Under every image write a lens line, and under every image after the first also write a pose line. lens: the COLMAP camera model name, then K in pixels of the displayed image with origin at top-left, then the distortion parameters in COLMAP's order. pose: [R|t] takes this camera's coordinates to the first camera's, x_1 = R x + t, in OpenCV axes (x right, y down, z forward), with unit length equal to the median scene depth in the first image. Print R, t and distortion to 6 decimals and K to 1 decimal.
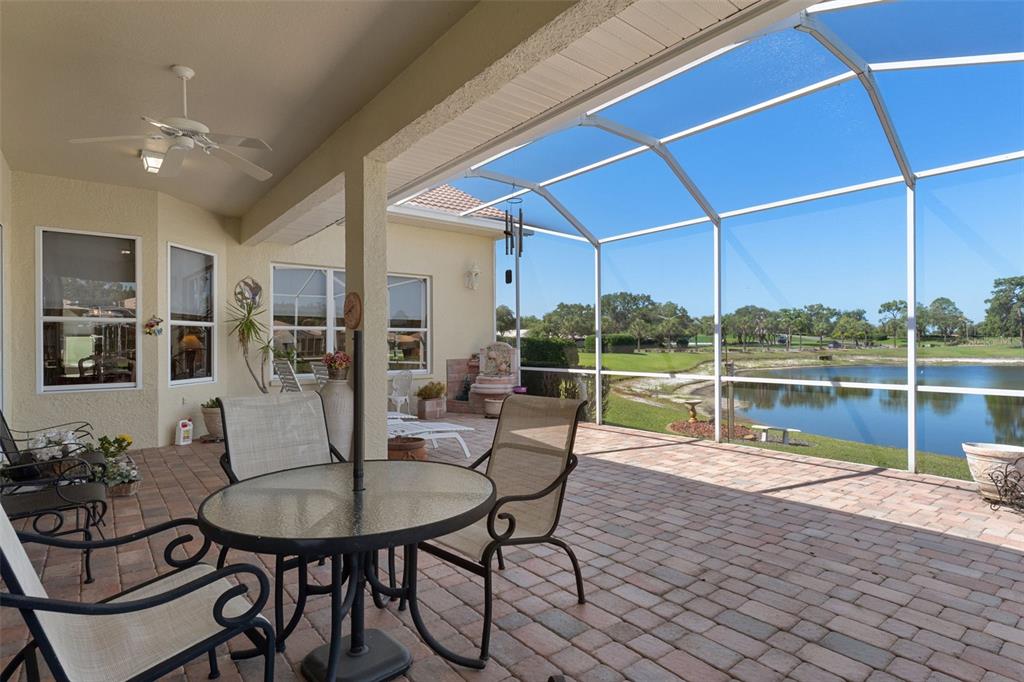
lens RADIAL K [[526.3, 0, 512.0], [0, 526.3, 341.0], [0, 0, 1]] dist [-0.004266, -0.000665]
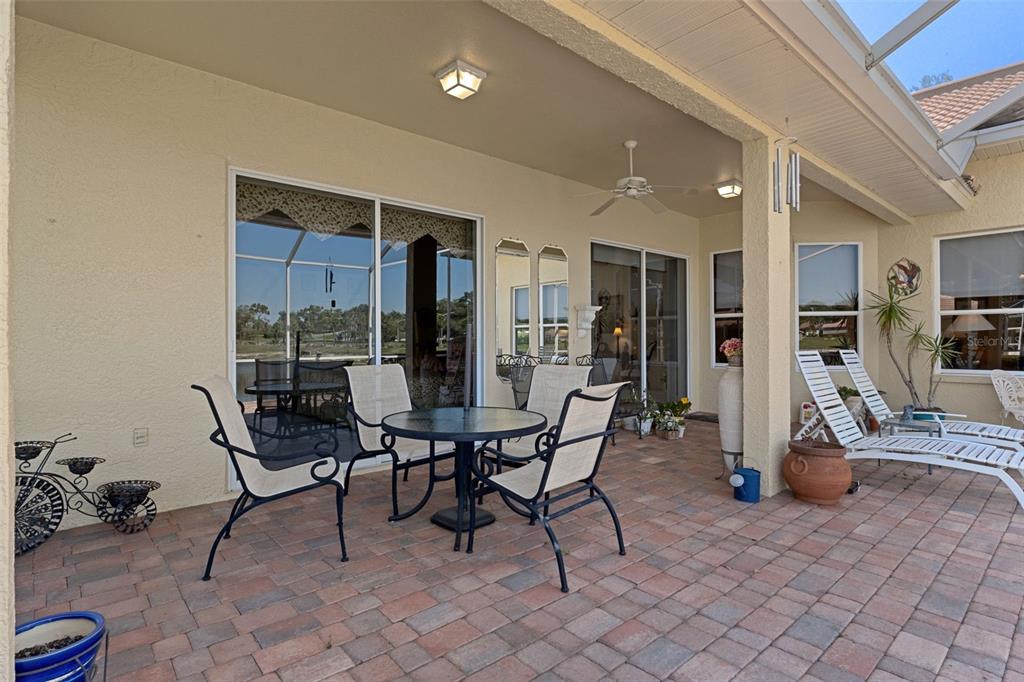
lens RADIAL K [[517.6, 0, 512.0], [0, 517.6, 341.0], [0, 0, 1]] dist [0.000645, 0.000387]
pose [[0.049776, 0.011051, -0.998699, 0.252690], [0.012921, 0.999848, 0.011708, 0.000918], [0.998677, -0.013487, 0.049626, 0.194201]]
